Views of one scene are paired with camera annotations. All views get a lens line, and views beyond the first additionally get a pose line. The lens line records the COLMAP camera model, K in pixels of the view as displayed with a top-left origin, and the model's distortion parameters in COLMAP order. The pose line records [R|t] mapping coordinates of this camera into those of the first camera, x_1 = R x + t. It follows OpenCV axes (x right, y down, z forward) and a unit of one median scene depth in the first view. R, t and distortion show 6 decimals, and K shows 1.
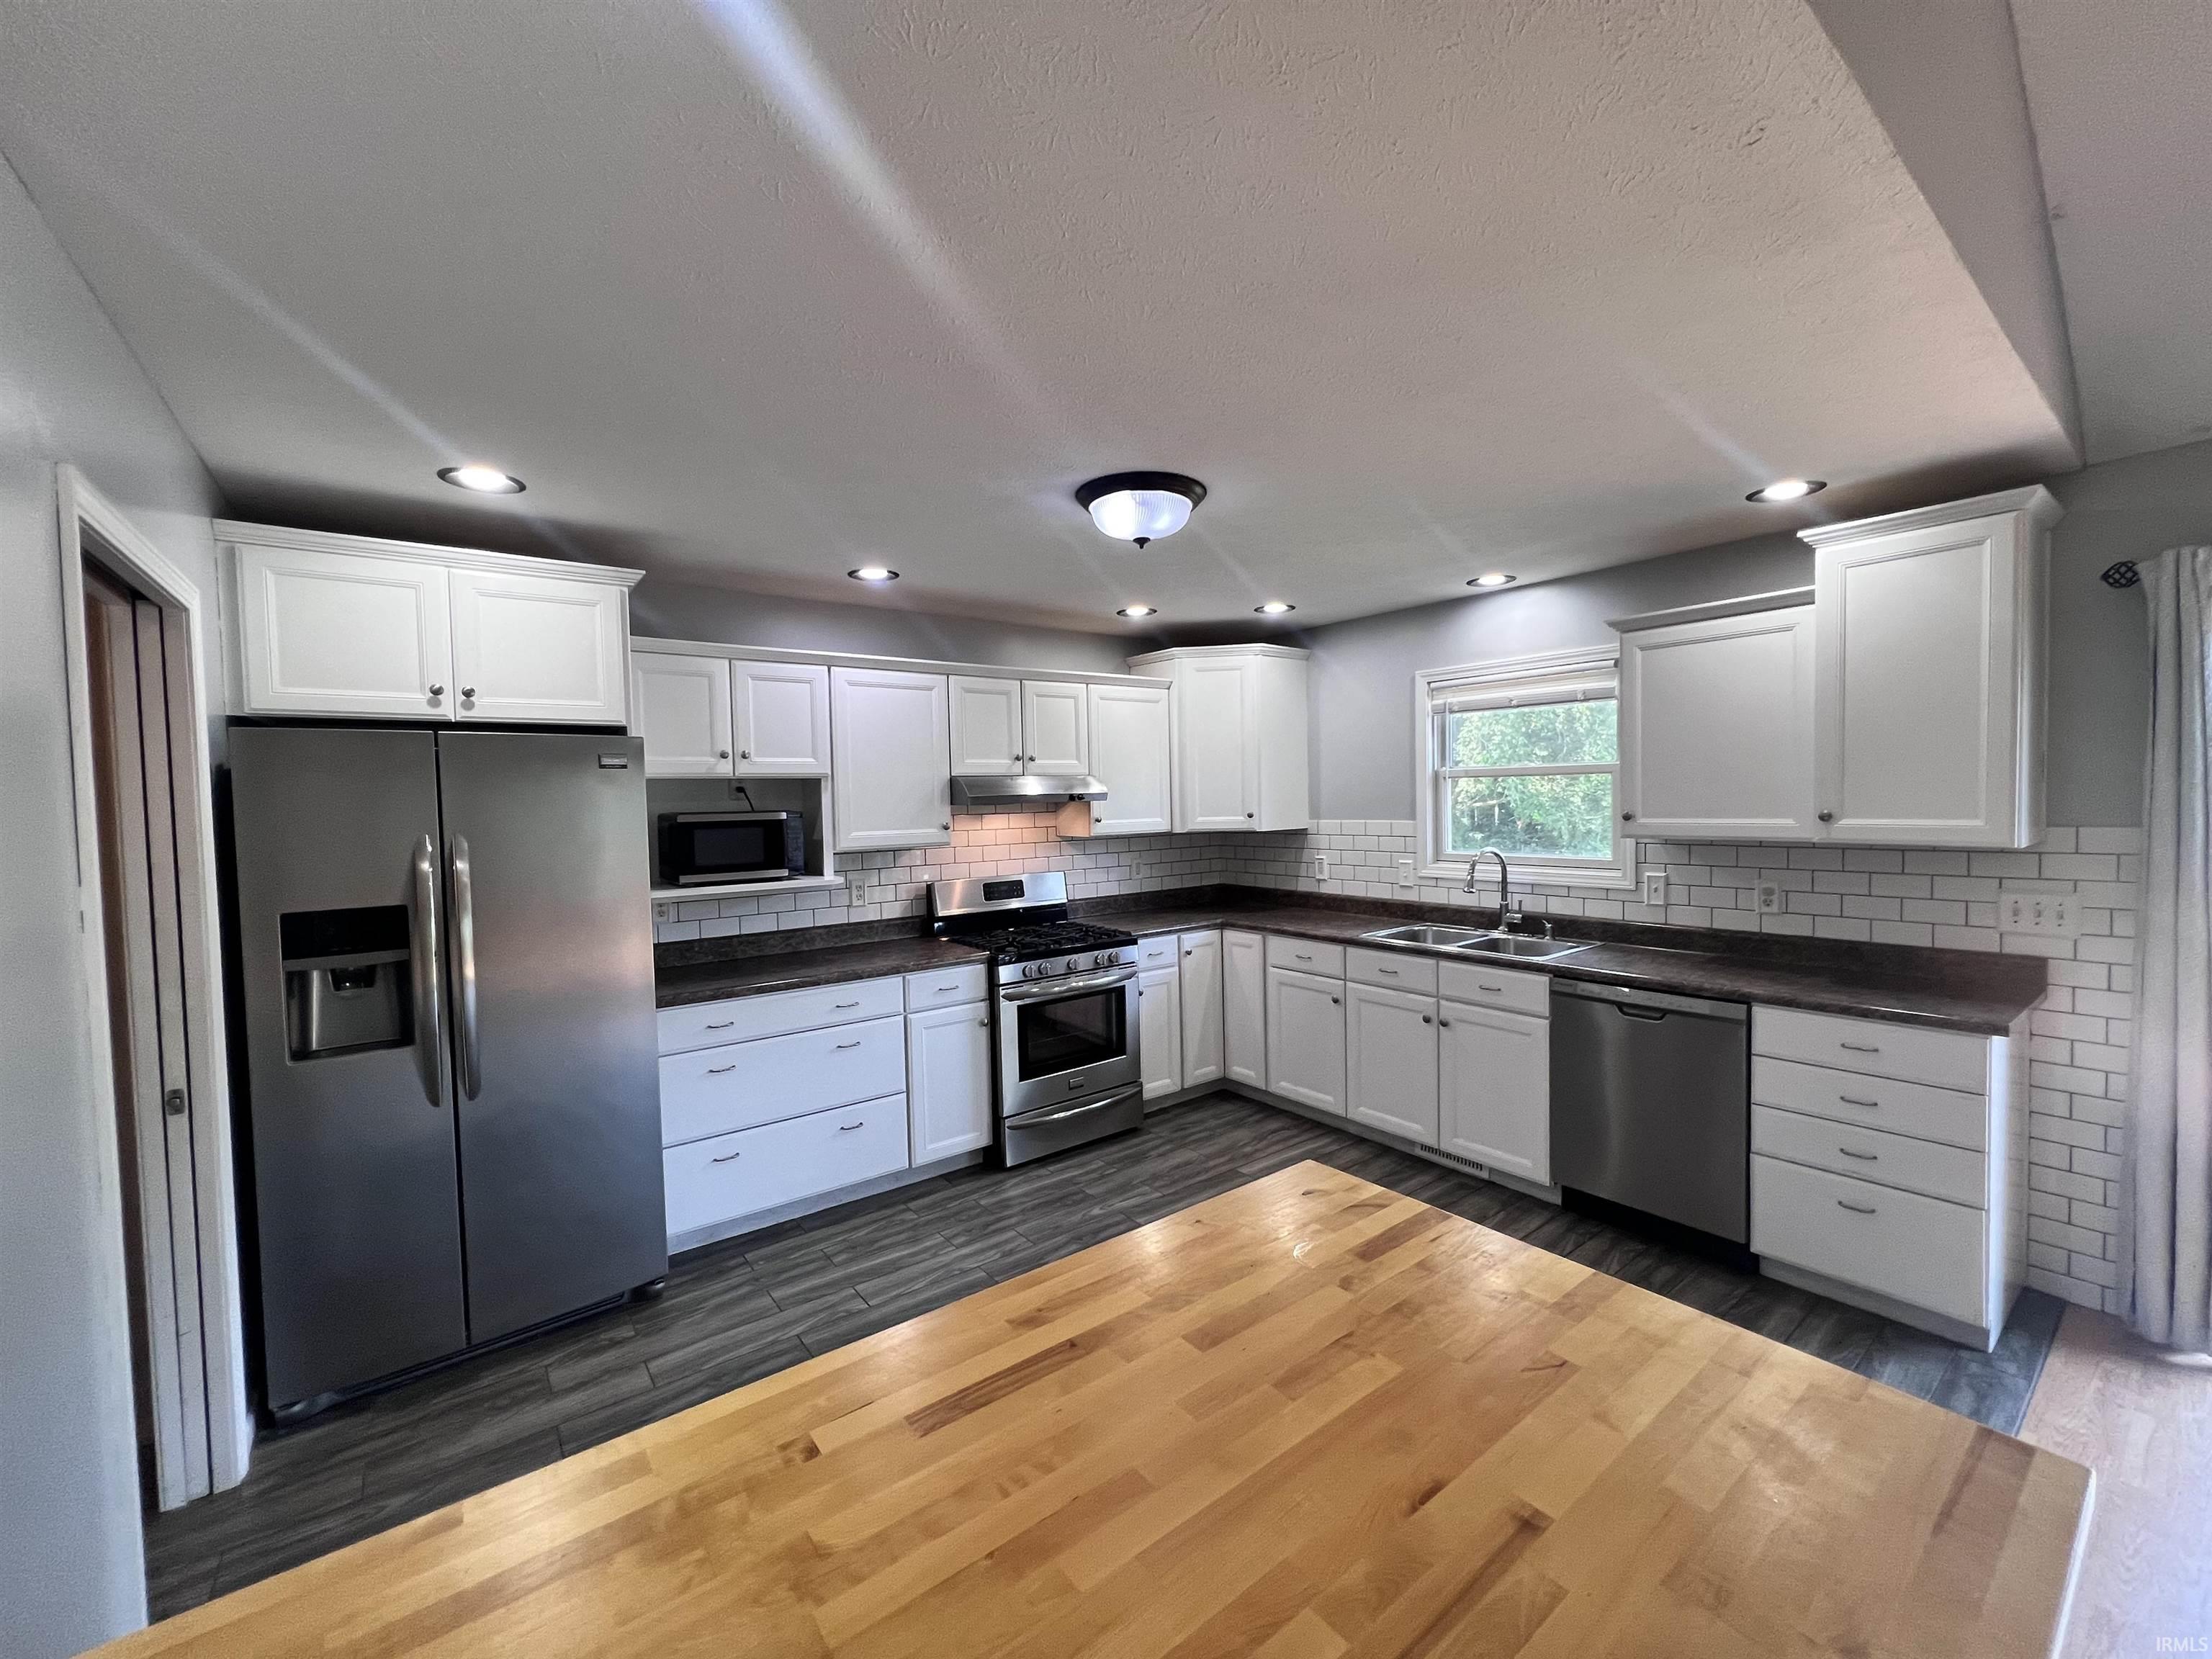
lens RADIAL K [[889.8, 0, 1108.0], [0, 889.8, 829.3], [0, 0, 1]] dist [0.001025, 0.000023]
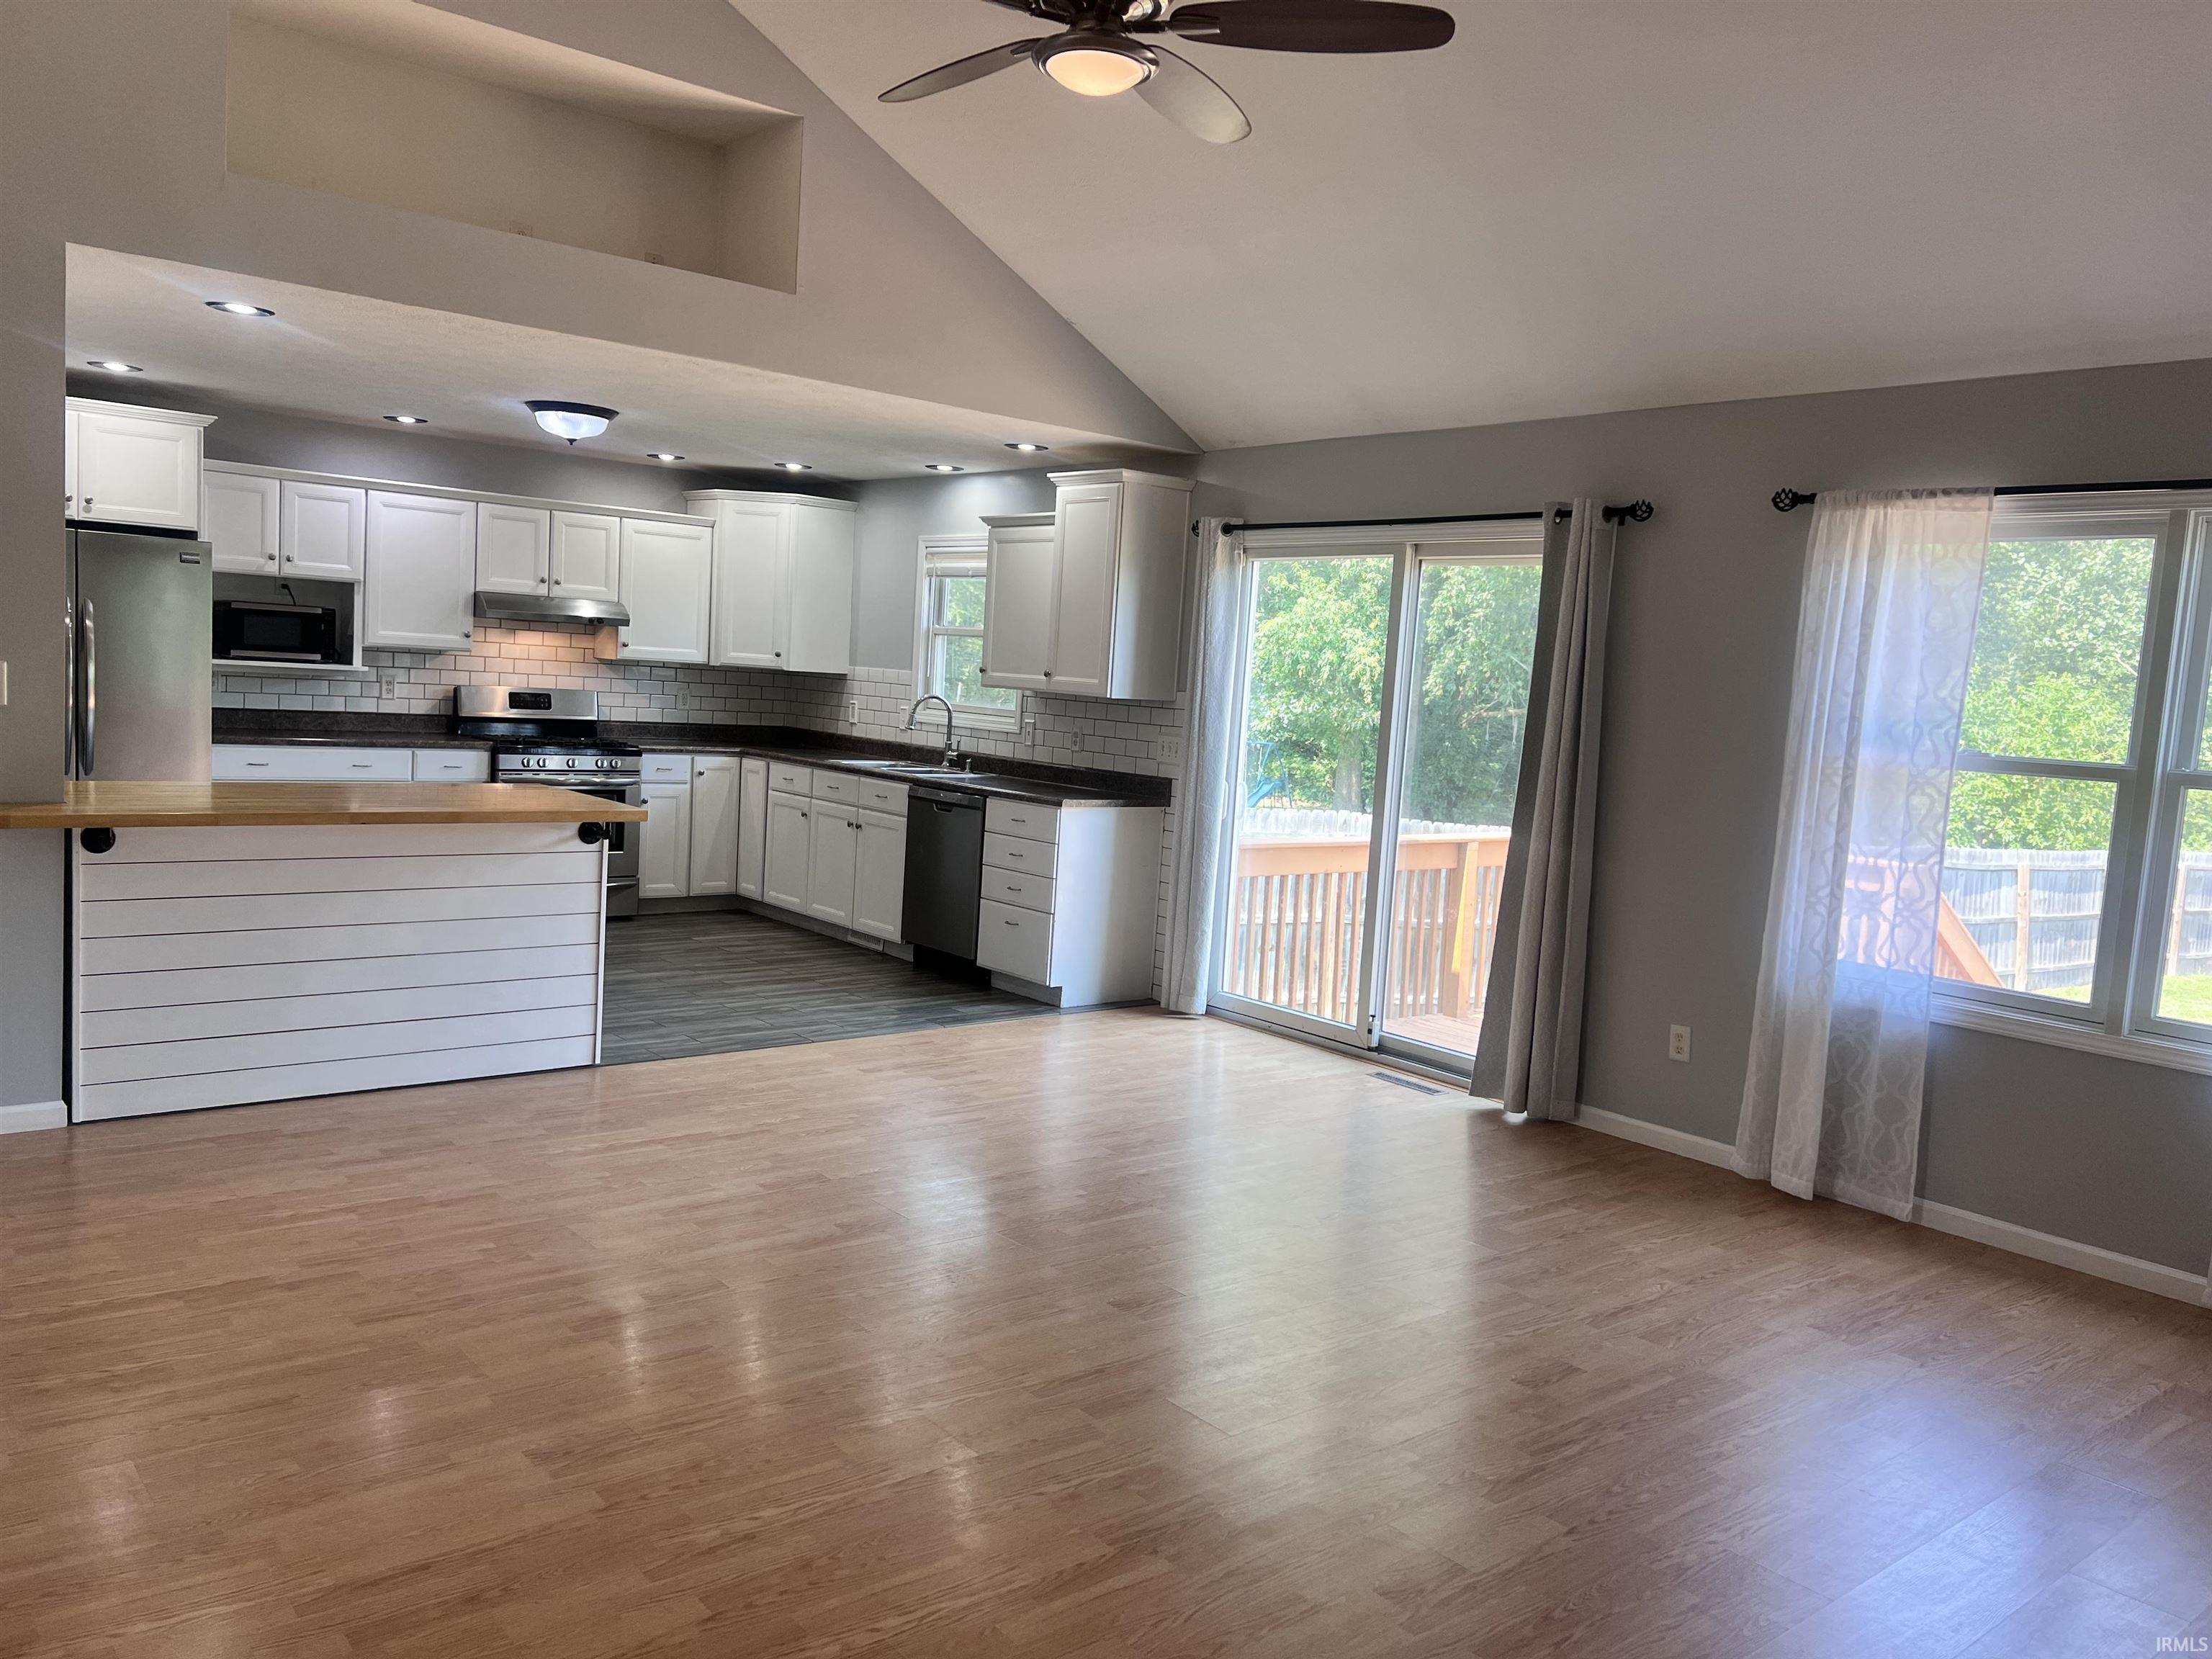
lens RADIAL K [[1670.4, 0, 1105.9], [0, 1670.4, 845.8], [0, 0, 1]] dist [0.042849, -0.036521]
pose [[0.995140, 0.080759, 0.056350, 0.568950], [-0.084518, 0.994108, 0.067866, 0.053807], [-0.050537, -0.072299, 0.996102, -1.298764]]
